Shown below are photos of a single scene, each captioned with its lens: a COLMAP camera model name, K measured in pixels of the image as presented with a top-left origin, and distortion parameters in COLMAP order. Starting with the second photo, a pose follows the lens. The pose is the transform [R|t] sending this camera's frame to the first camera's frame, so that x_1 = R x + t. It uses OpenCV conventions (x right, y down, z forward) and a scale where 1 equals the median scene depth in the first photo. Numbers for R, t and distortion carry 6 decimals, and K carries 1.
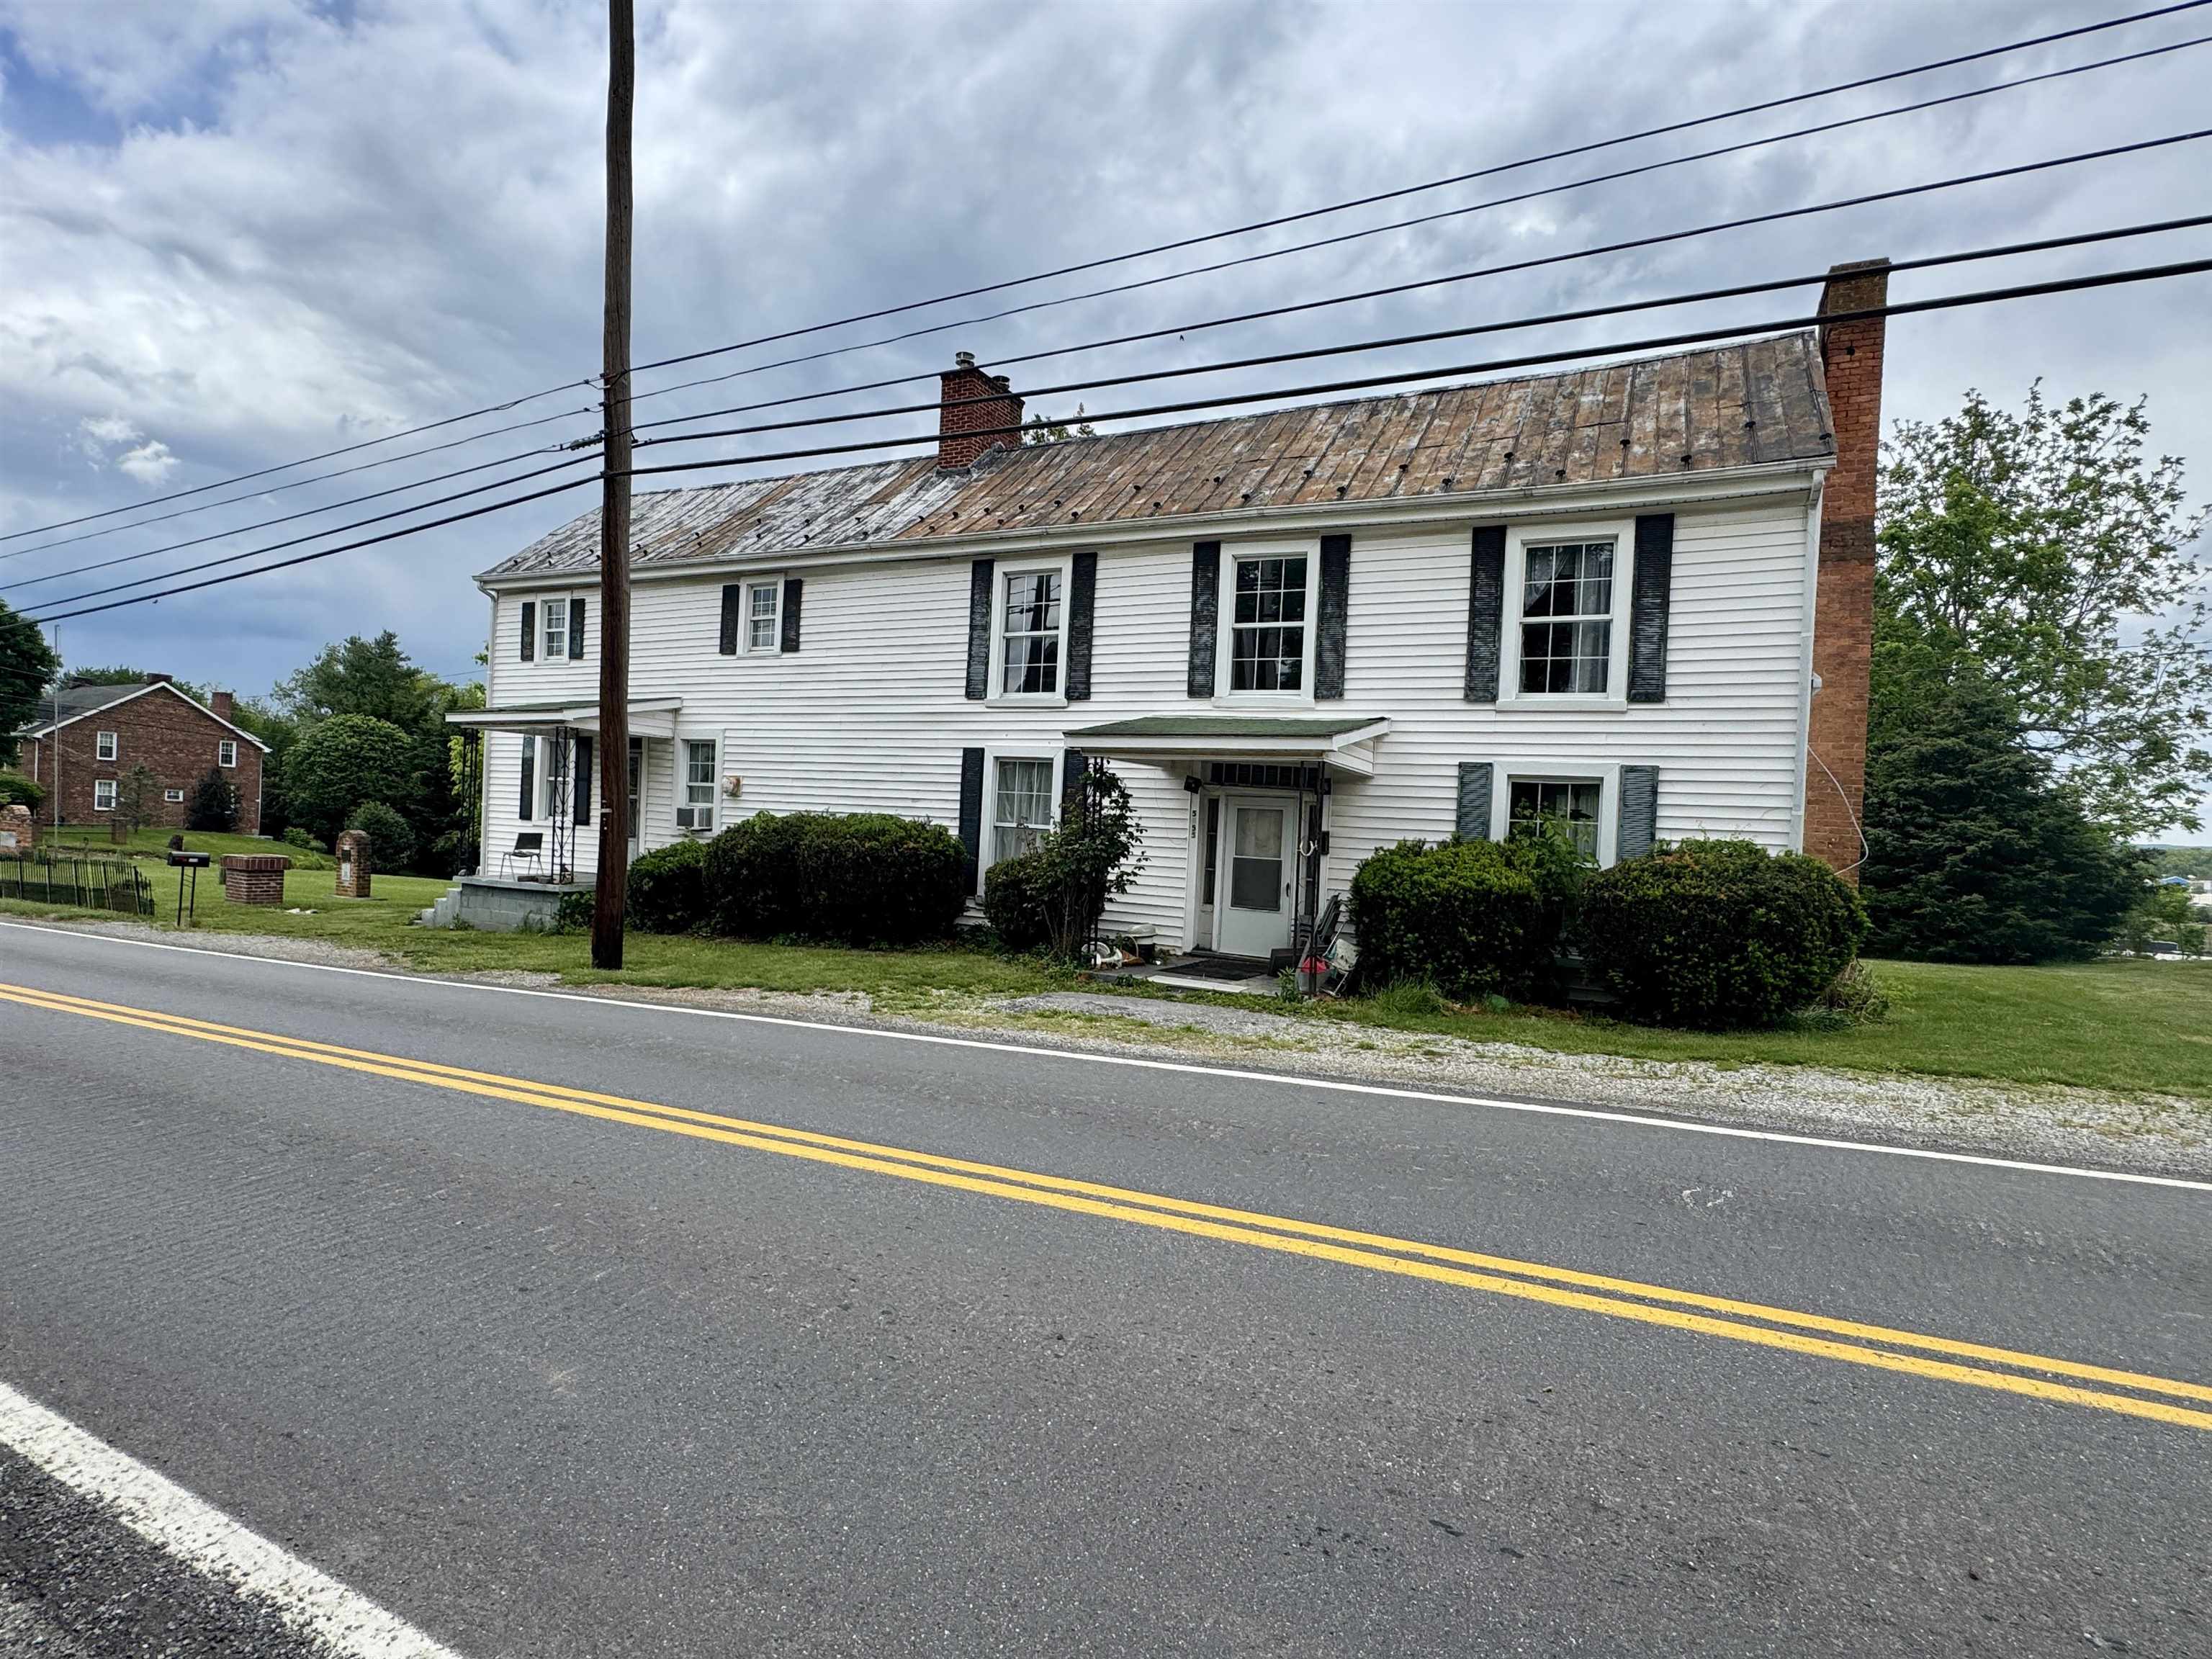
lens RADIAL K [[1050.0, 0, 1106.0], [0, 1050.0, 829.5], [0, 0, 1]] dist [-0.009806, -0.000102]
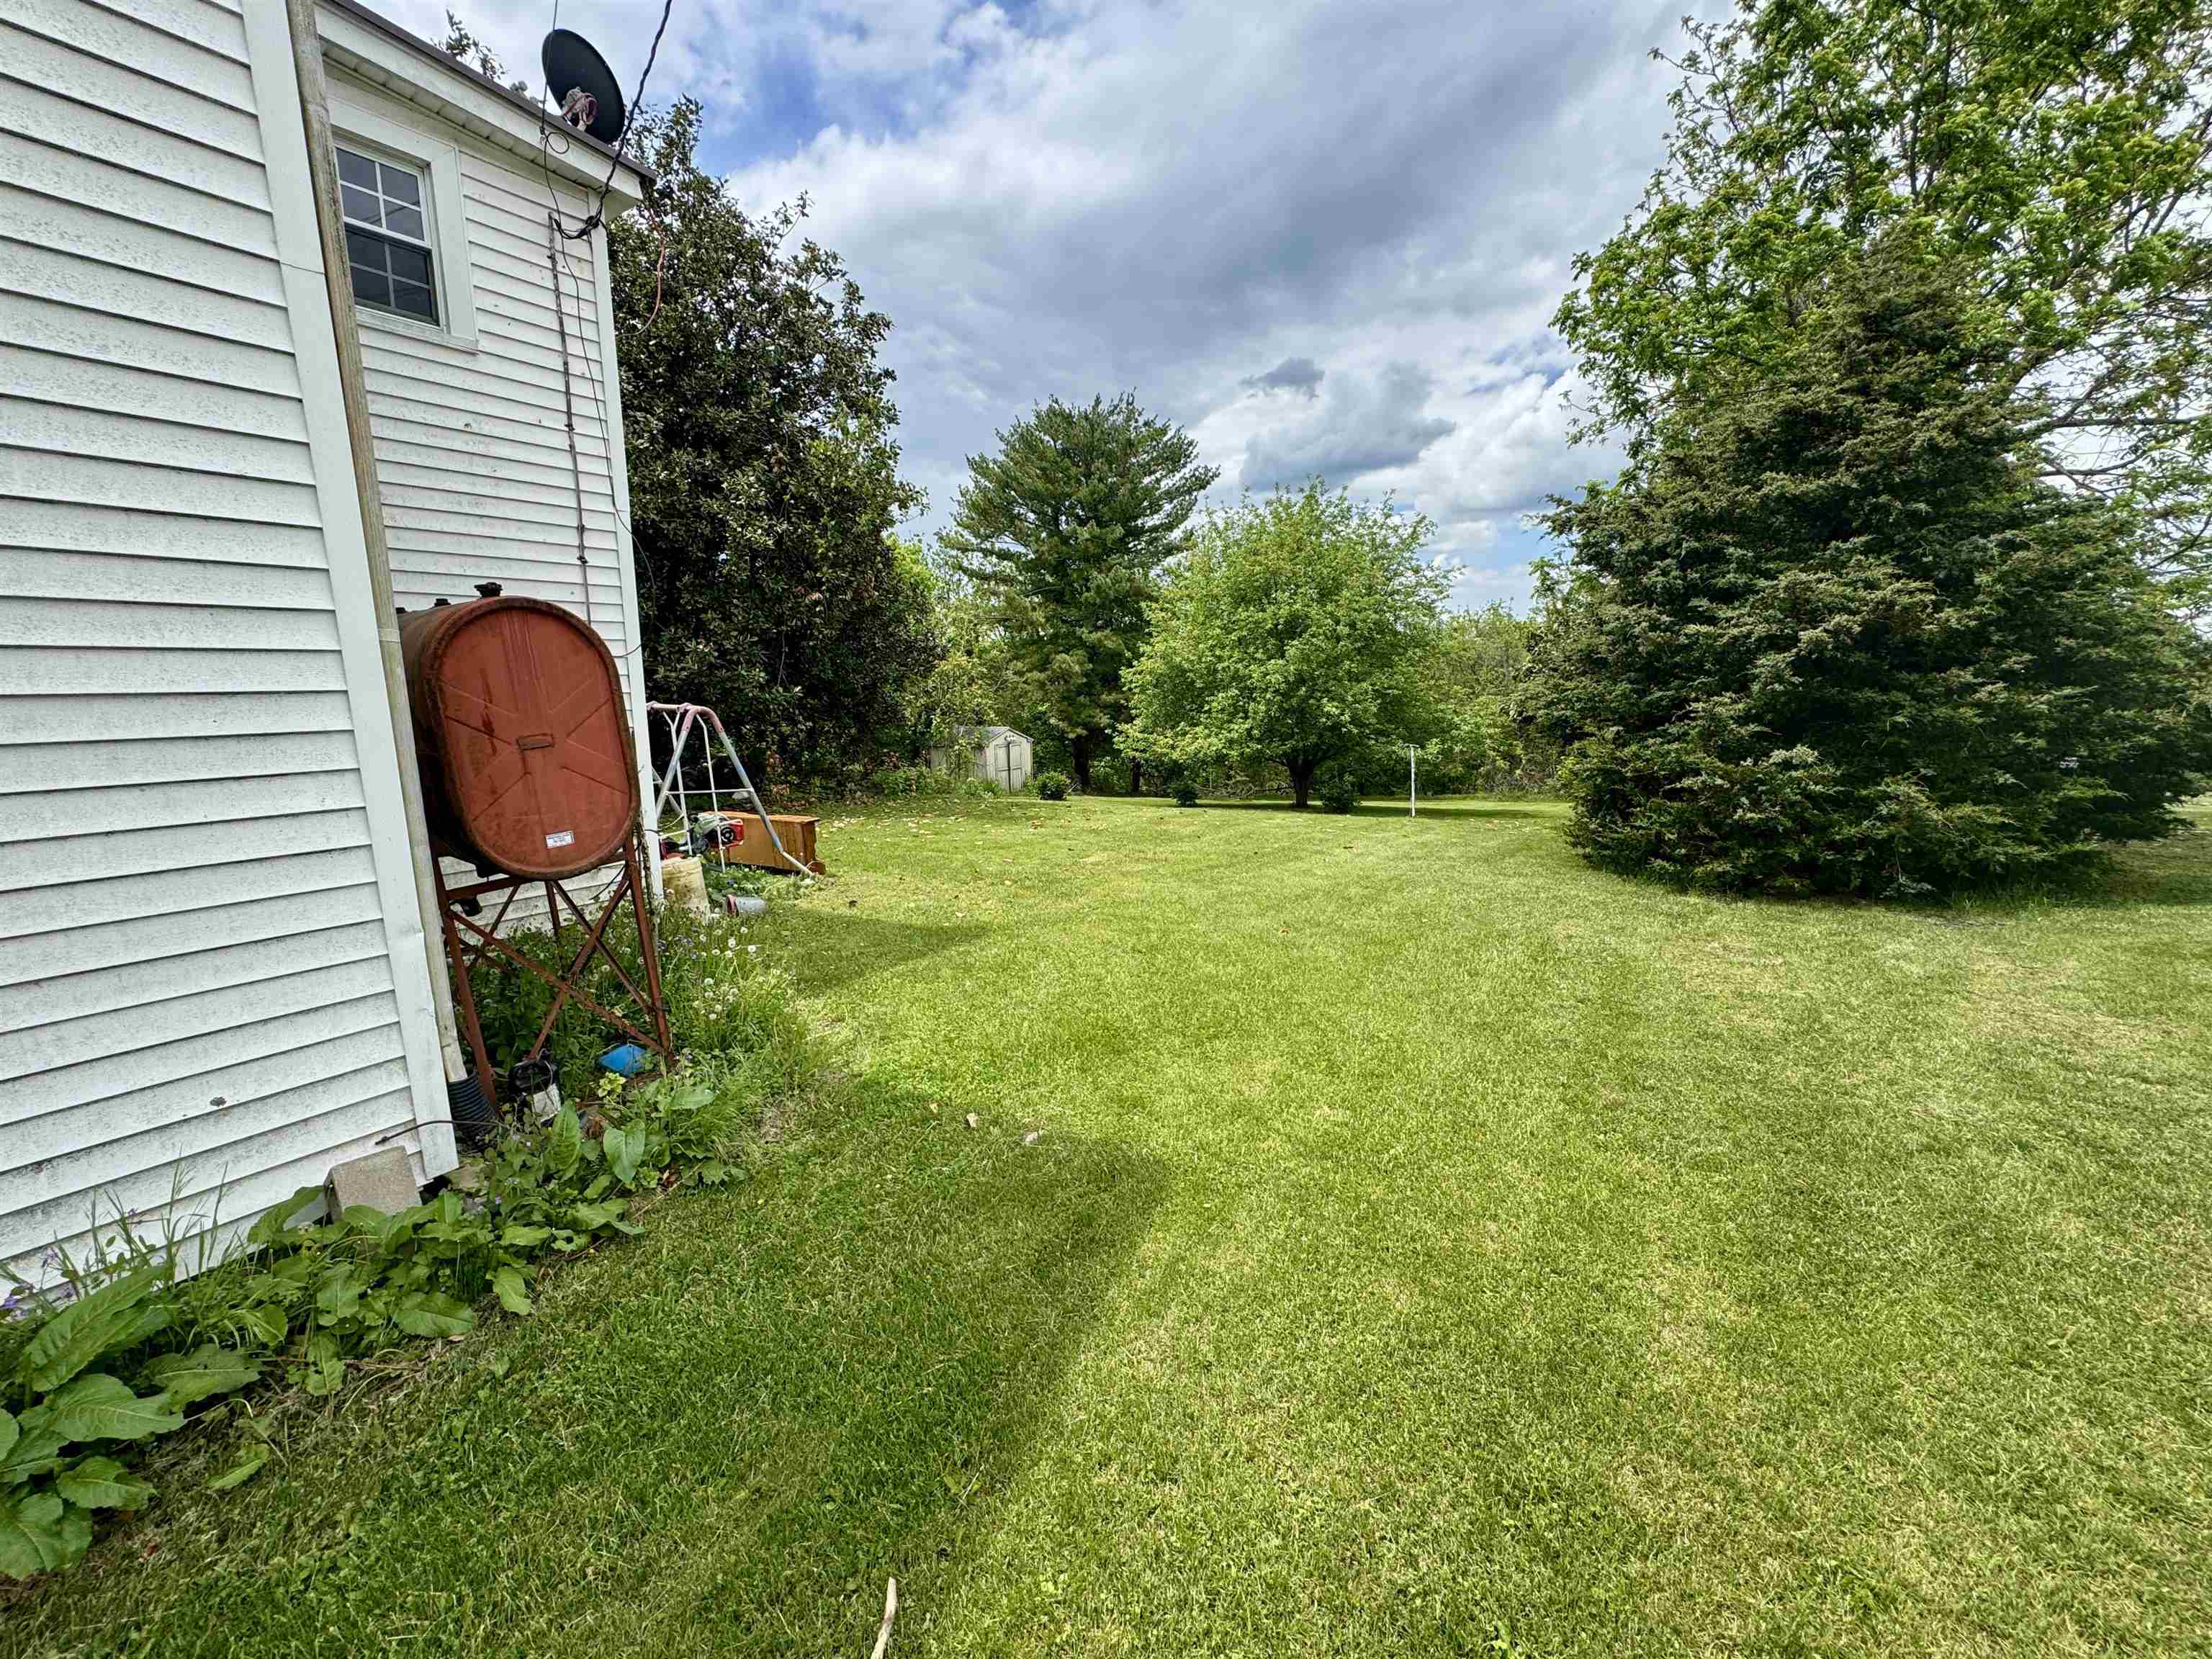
lens RADIAL K [[880.6, 0, 1108.6], [0, 880.6, 823.8], [0, 0, 1]] dist [-0.001699, -0.000095]
pose [[0.991344, -0.023664, -0.129137, 0.821255], [0.044726, 0.985658, 0.162722, 0.031029], [0.123434, -0.167089, 0.978185, 0.837165]]
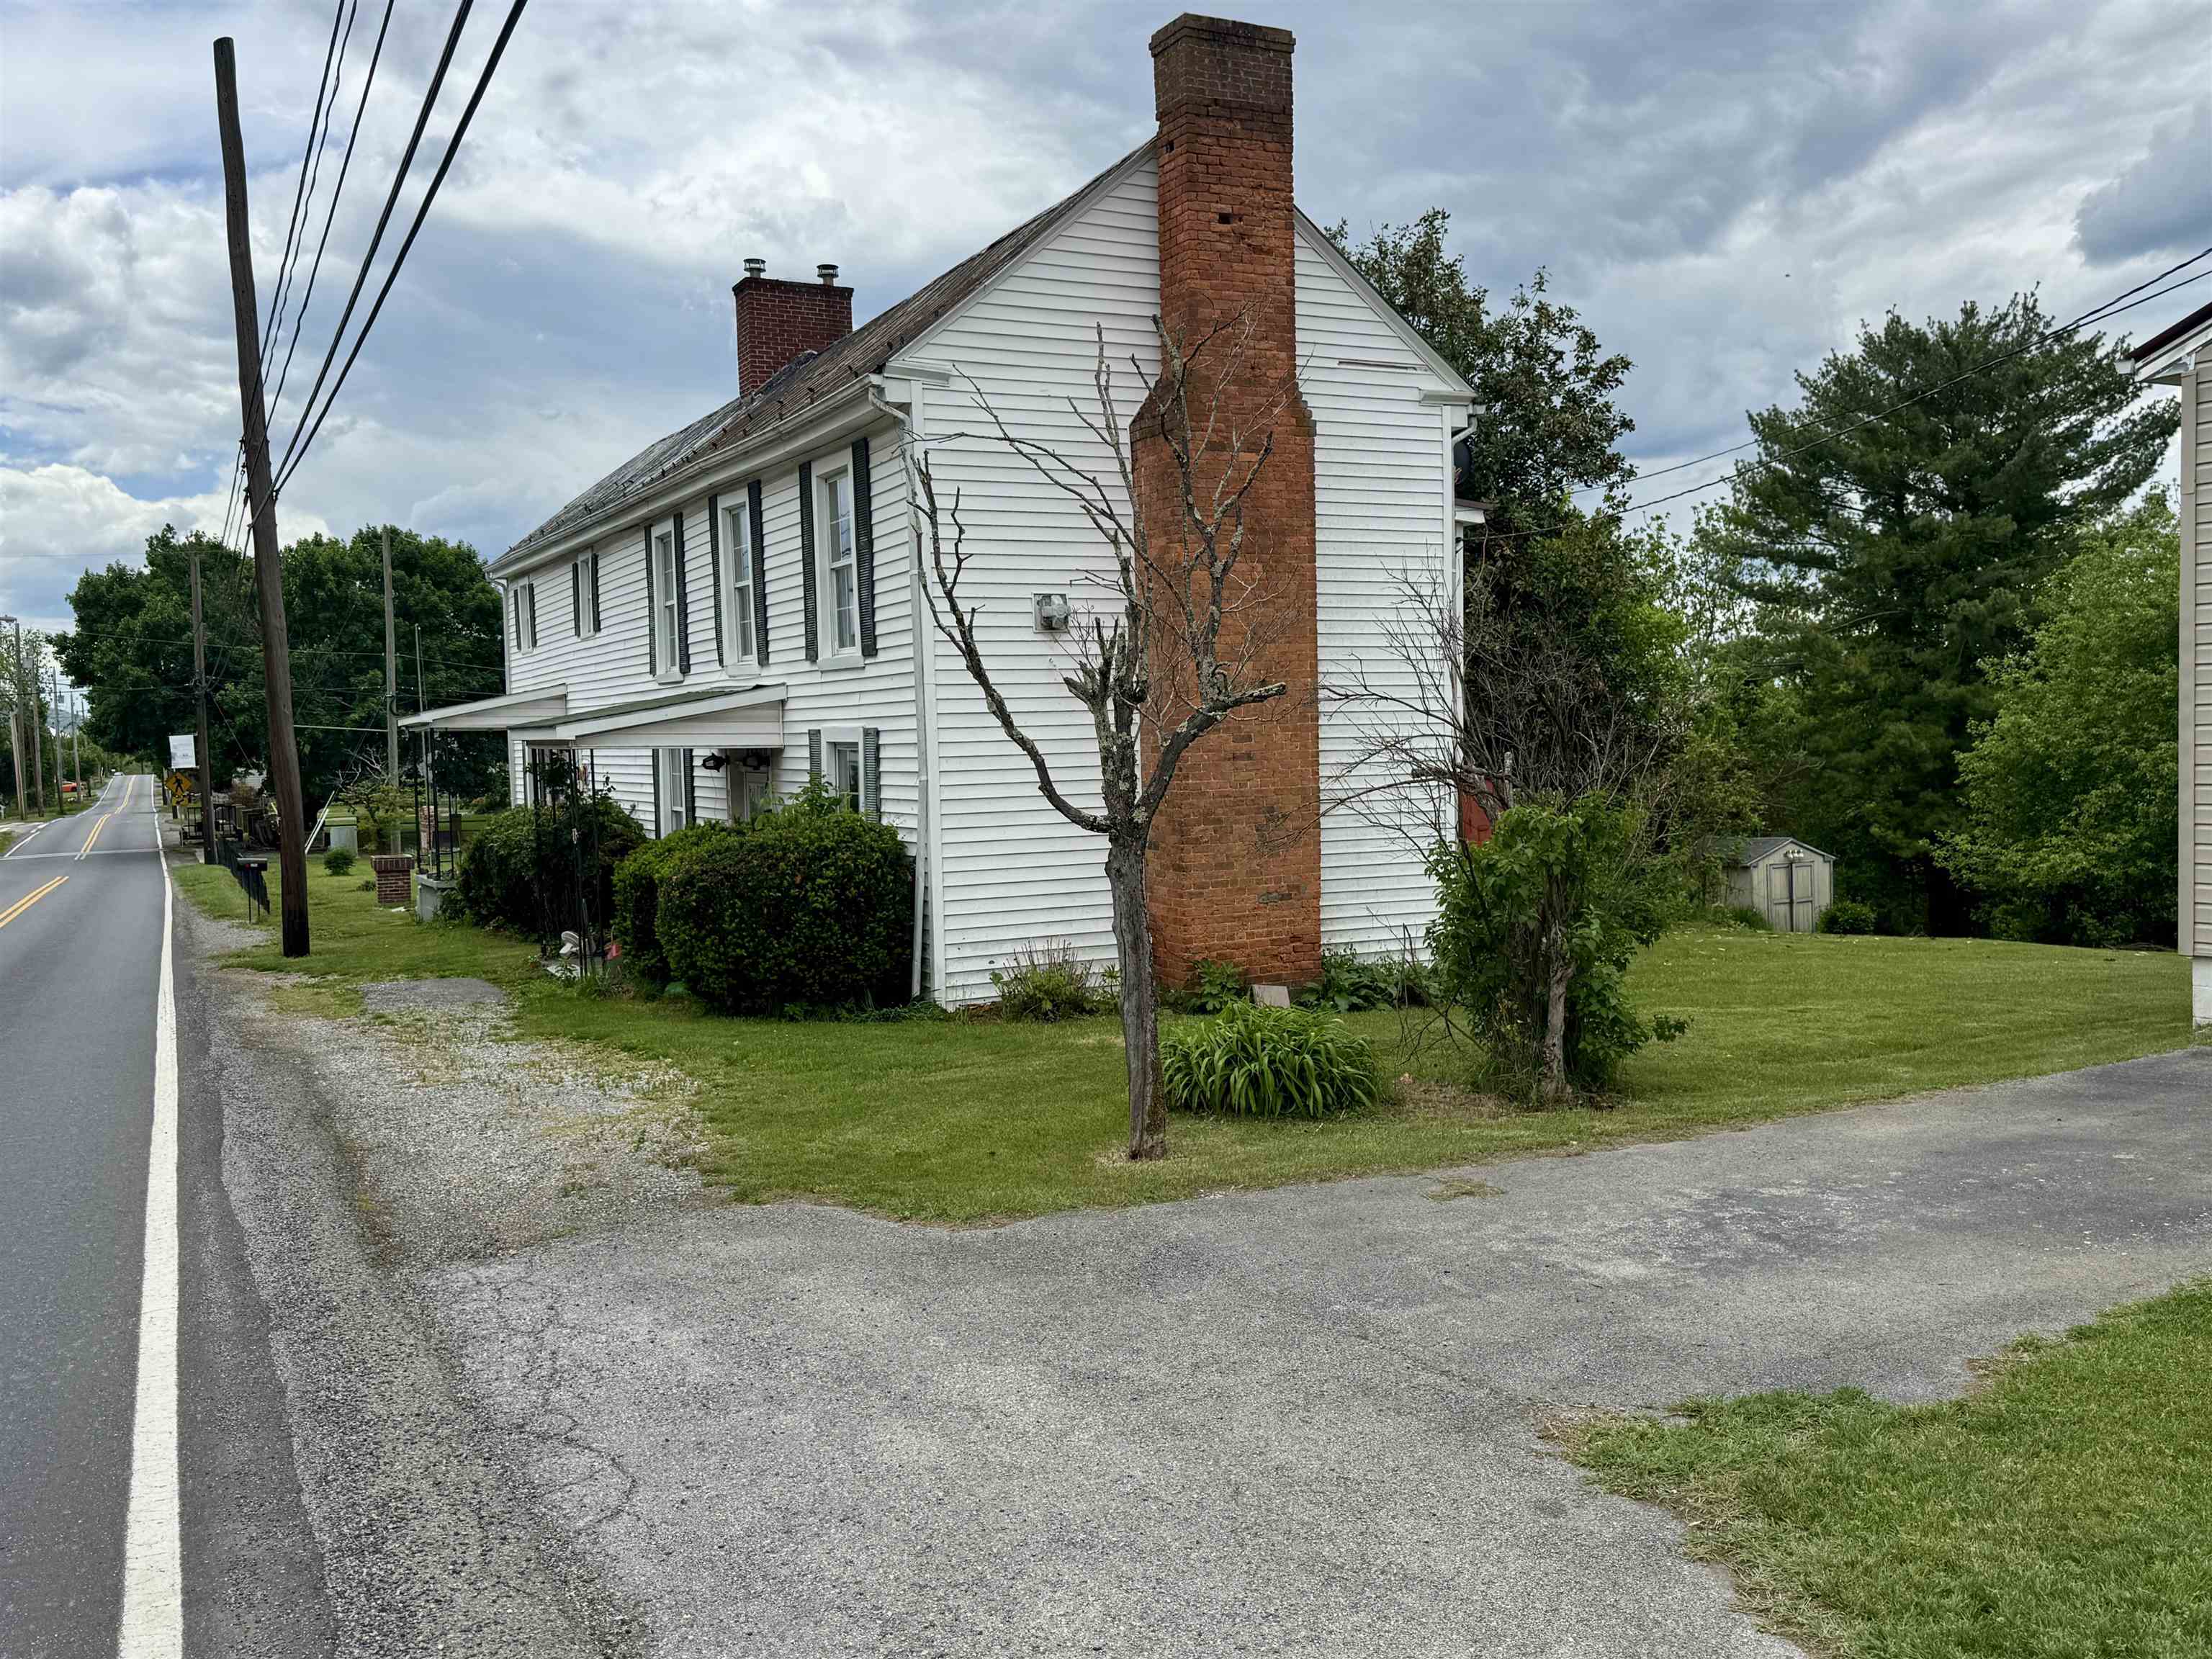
lens RADIAL K [[1816.9, 0, 1106.0], [0, 1816.9, 829.5], [0, 0, 1]] dist [0.162870, -0.303946]
pose [[0.807749, -0.035219, -0.588473, 1.163996], [0.057094, 0.998195, 0.018628, 0.005016], [0.586755, -0.048645, 0.808302, -0.096567]]
